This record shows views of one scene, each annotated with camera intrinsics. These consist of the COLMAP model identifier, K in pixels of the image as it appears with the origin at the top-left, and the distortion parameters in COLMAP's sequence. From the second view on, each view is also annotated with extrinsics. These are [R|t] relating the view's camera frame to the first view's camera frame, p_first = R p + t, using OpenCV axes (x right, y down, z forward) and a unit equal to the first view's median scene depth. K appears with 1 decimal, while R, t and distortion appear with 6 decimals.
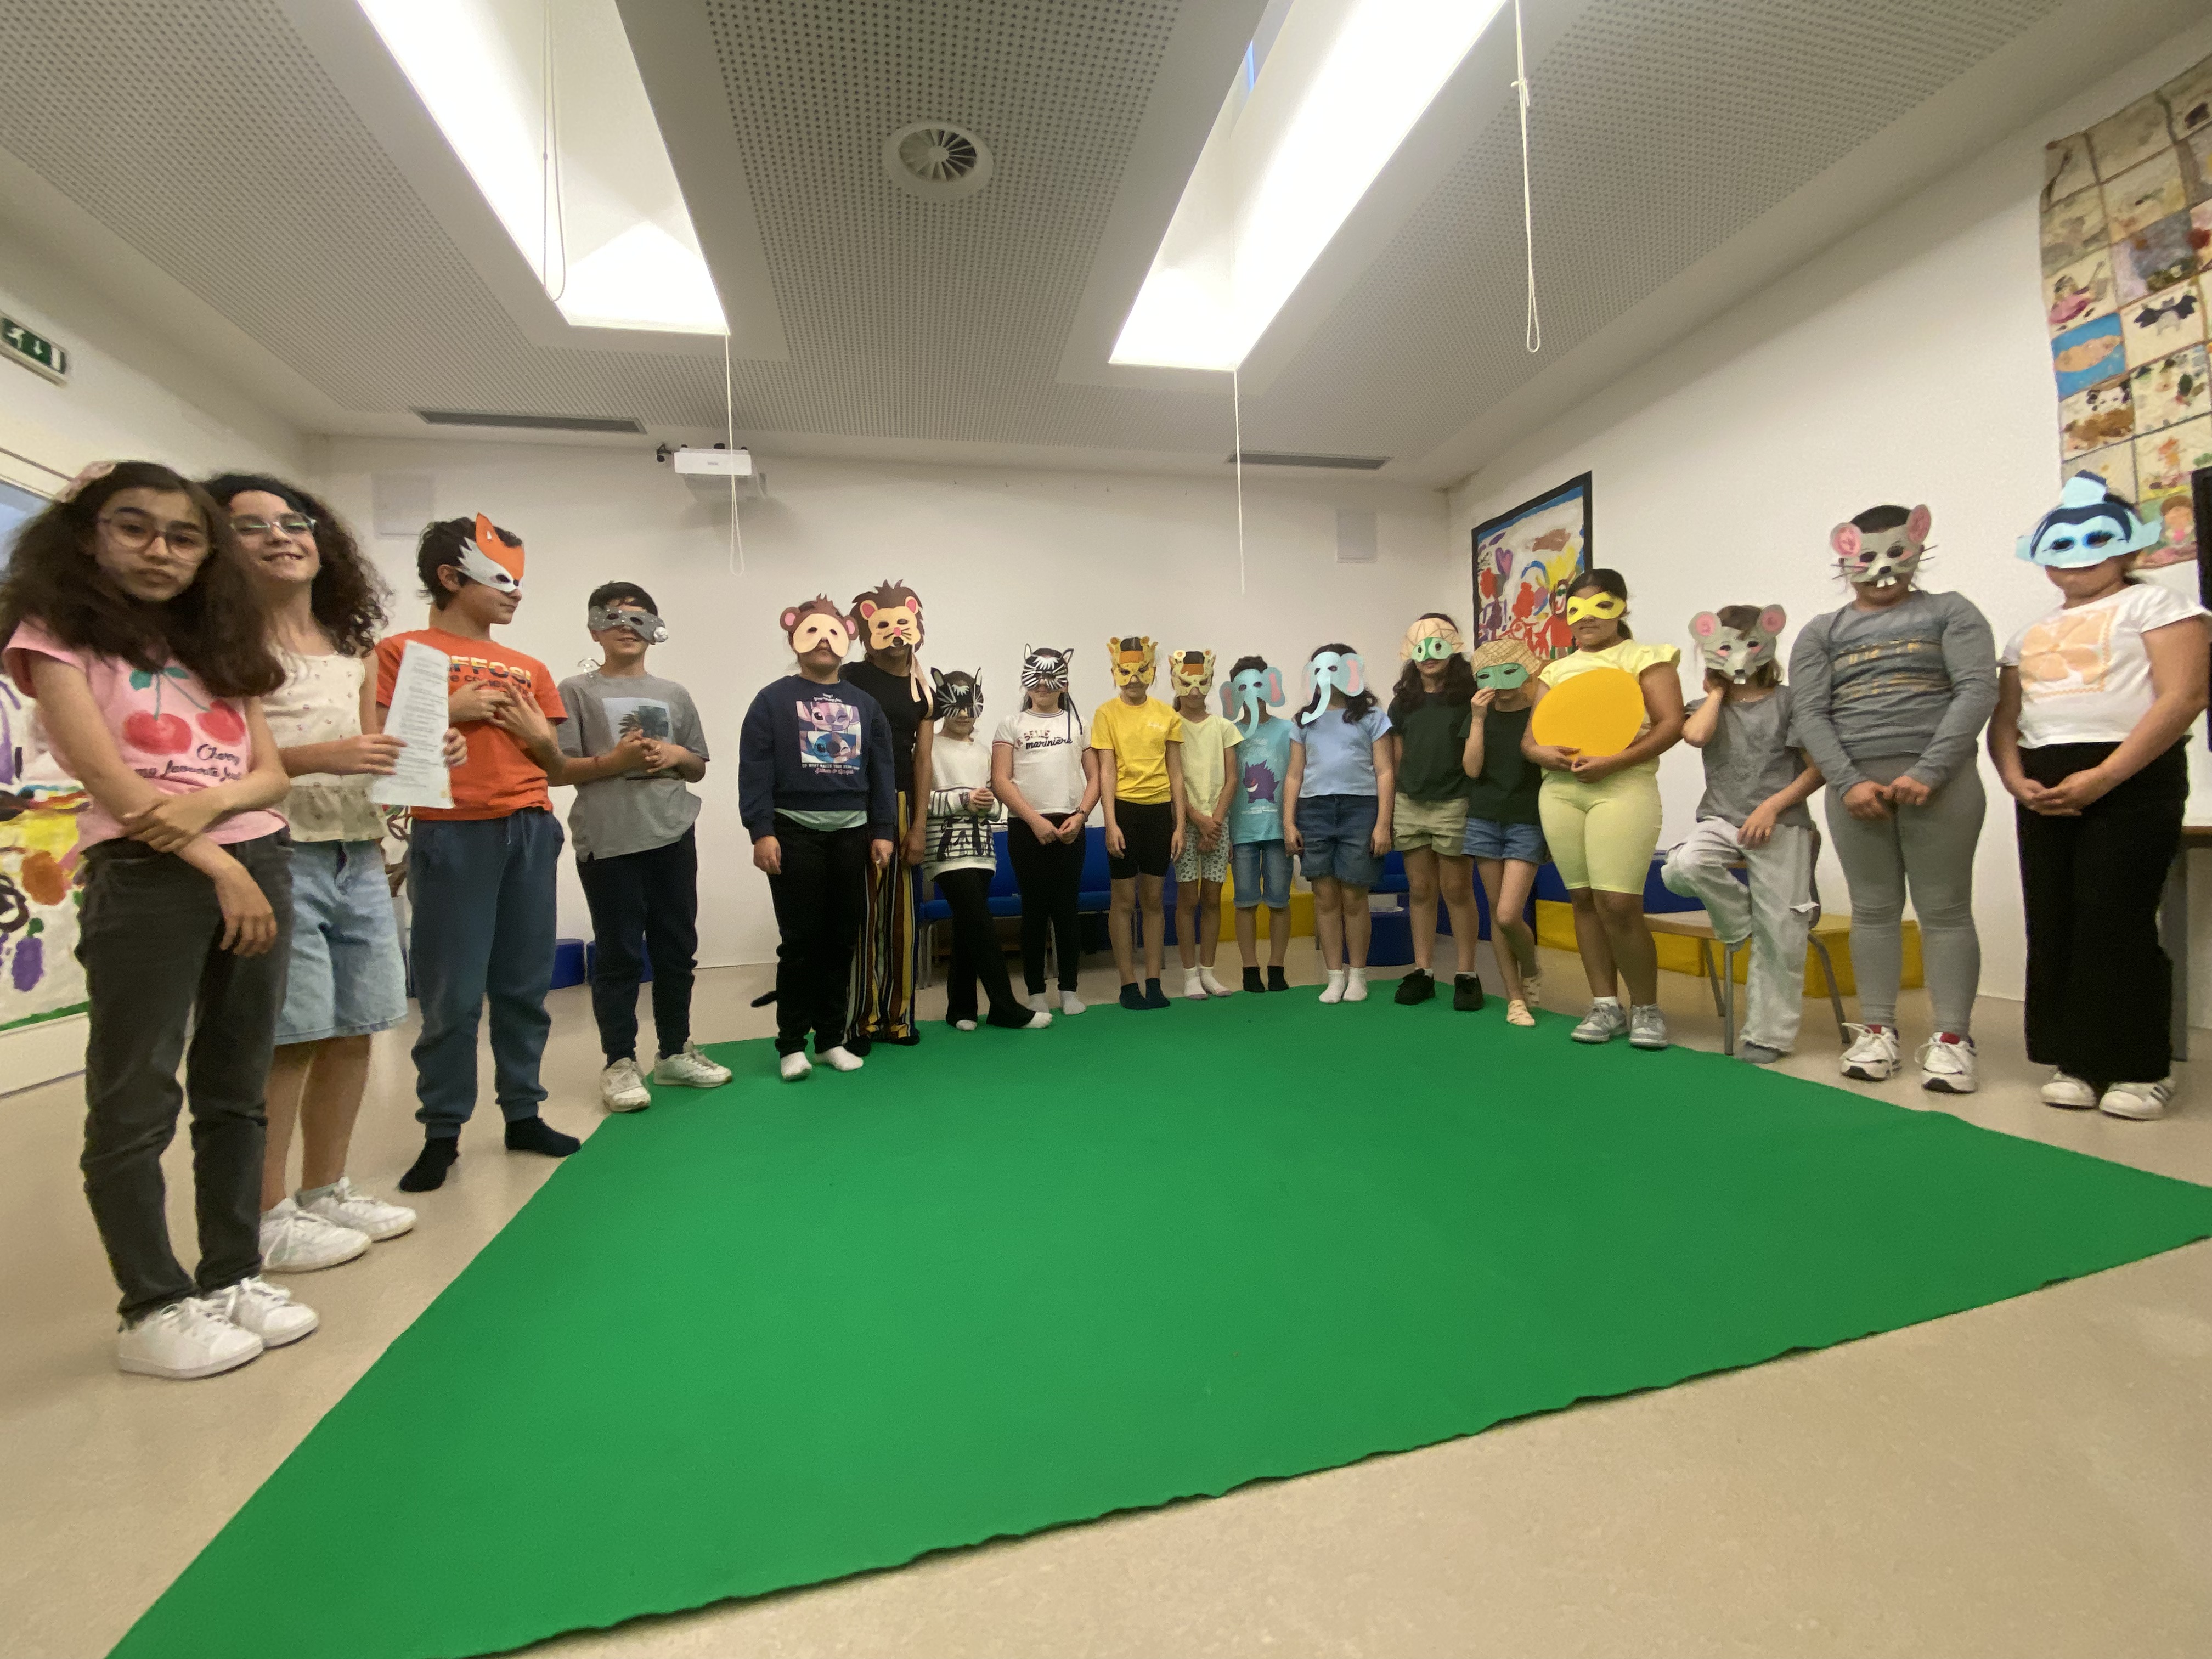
lens RADIAL K [[893.0, 0, 1083.9], [0, 893.0, 833.9], [0, 0, 1]] dist [-0.023143, -0.005138]
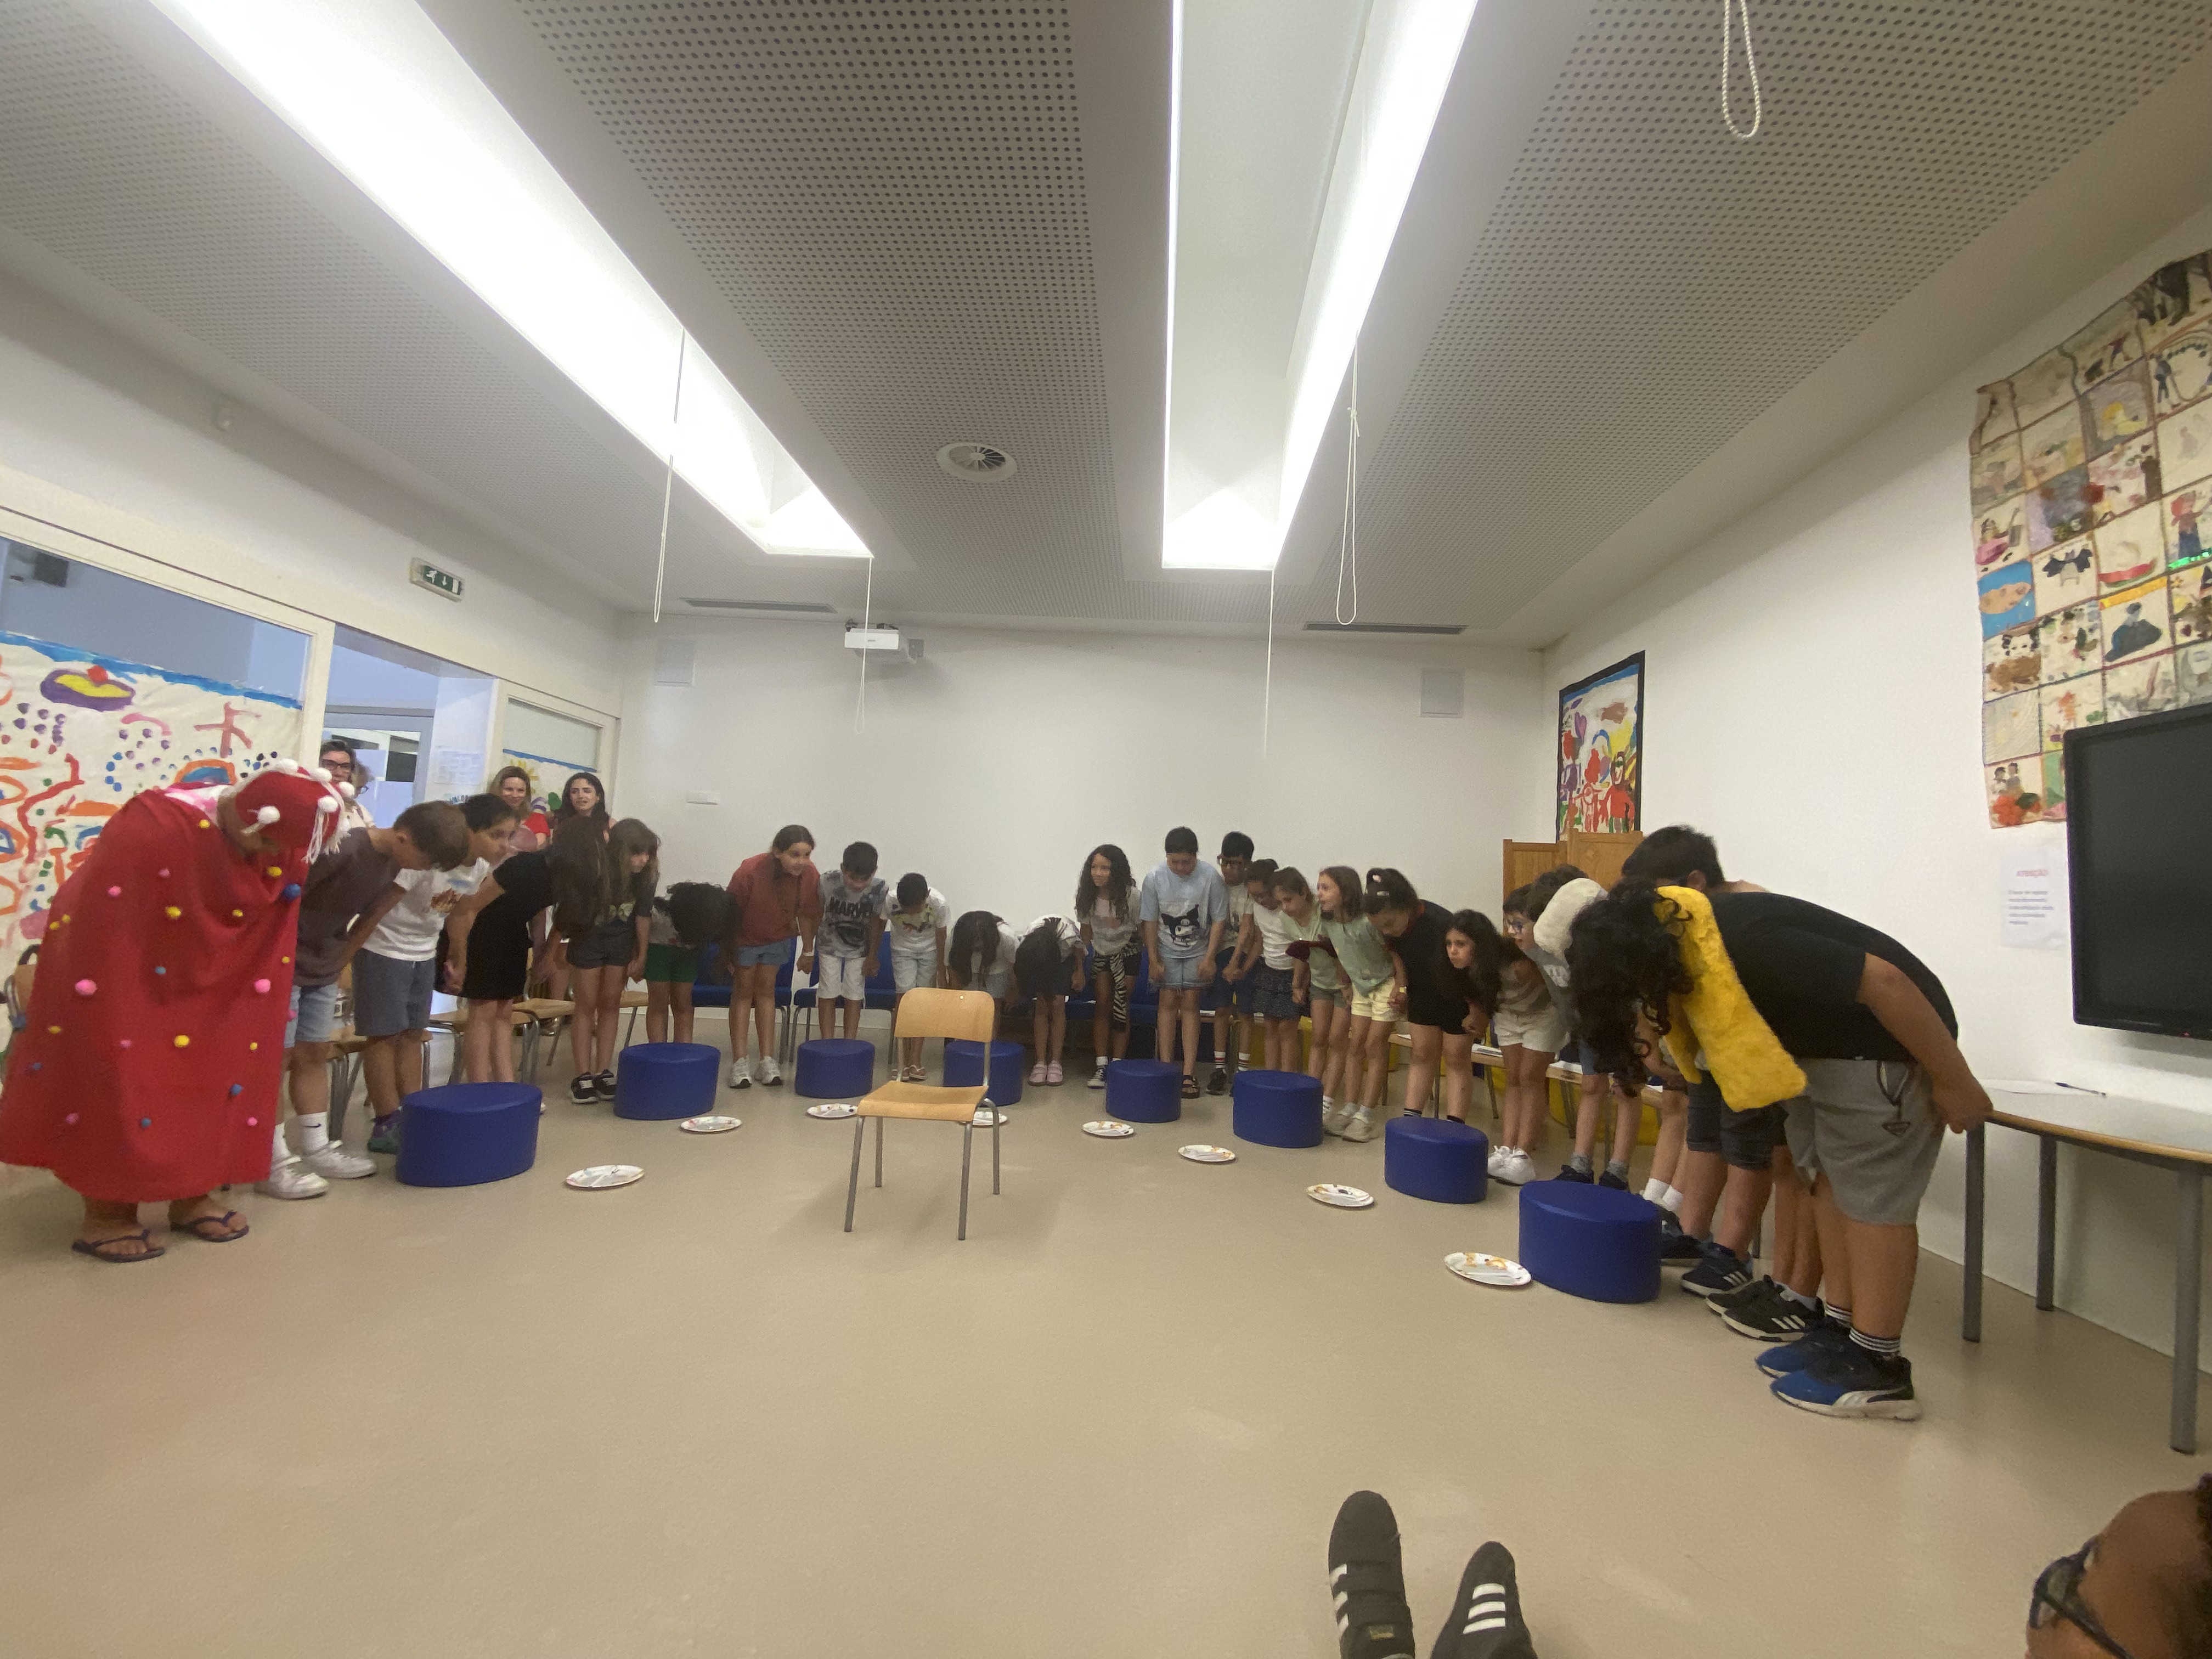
lens RADIAL K [[893.0, 0, 1080.6], [0, 893.0, 830.4], [0, 0, 1]] dist [-0.023143, -0.005138]
pose [[0.958330, 0.064779, -0.278222, 0.451073], [-0.089675, 0.992936, -0.077698, -0.121798], [0.271223, 0.099410, 0.957369, -0.241875]]
